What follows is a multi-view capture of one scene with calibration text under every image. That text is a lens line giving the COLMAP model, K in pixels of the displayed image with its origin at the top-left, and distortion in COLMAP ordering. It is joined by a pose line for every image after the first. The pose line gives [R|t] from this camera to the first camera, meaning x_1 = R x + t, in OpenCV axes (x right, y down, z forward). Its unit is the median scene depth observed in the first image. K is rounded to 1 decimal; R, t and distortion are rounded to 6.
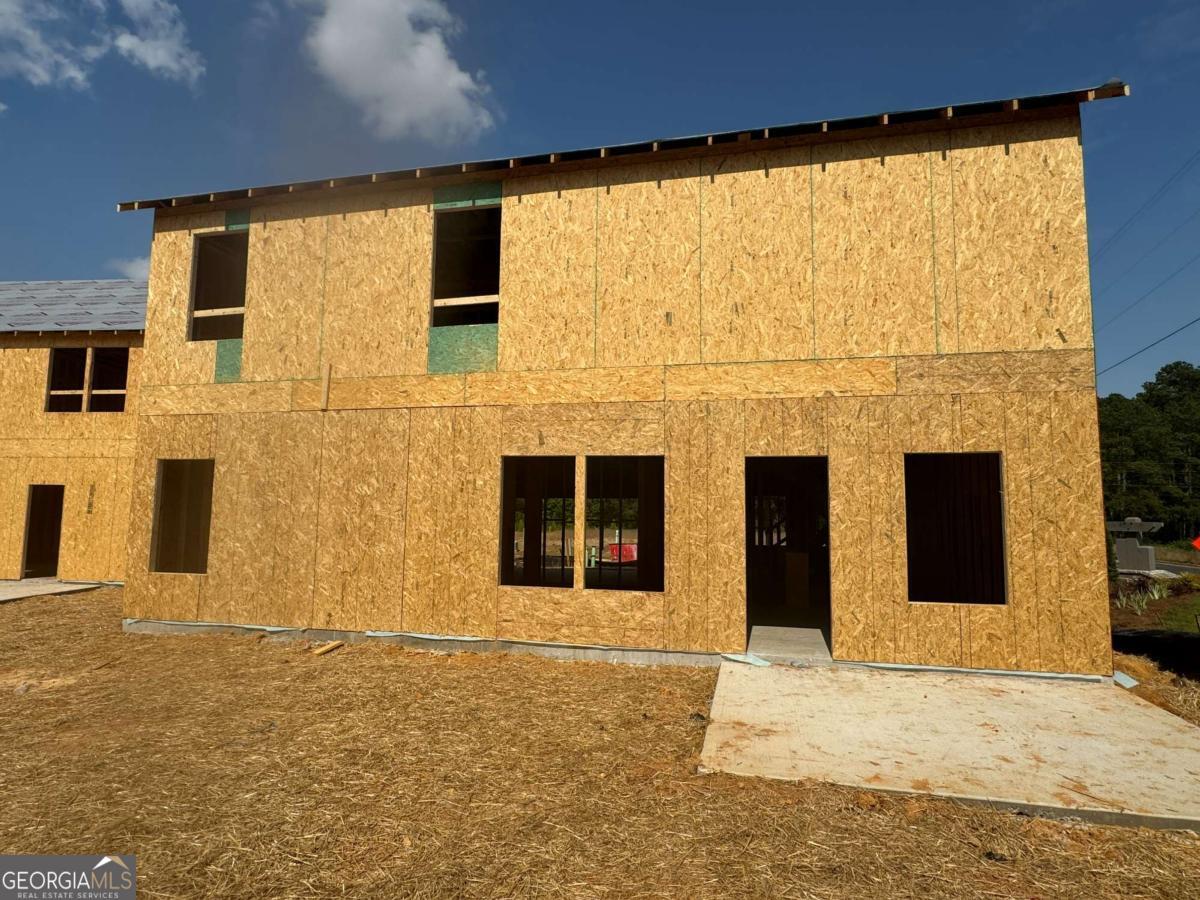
lens RADIAL K [[663.4, 0, 598.5], [0, 663.4, 452.4], [0, 0, 1]] dist [-0.003320, 0.002280]
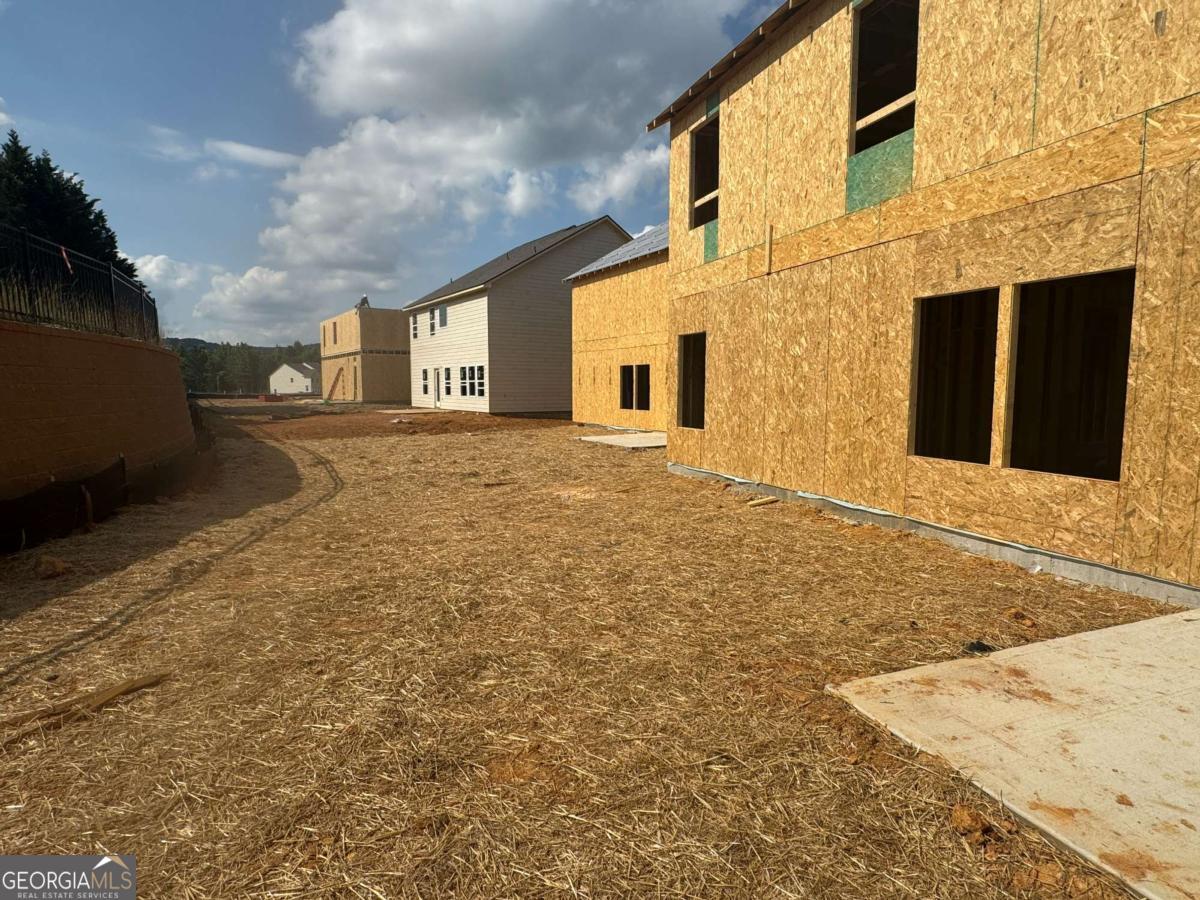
lens RADIAL K [[663.4, 0, 600.2], [0, 663.4, 448.5], [0, 0, 1]] dist [-0.003320, 0.002280]
pose [[0.556525, 0.065668, -0.828232, 0.317967], [0.086057, 0.986953, 0.136078, 0.042050], [0.826362, -0.147006, 0.543613, 0.211180]]
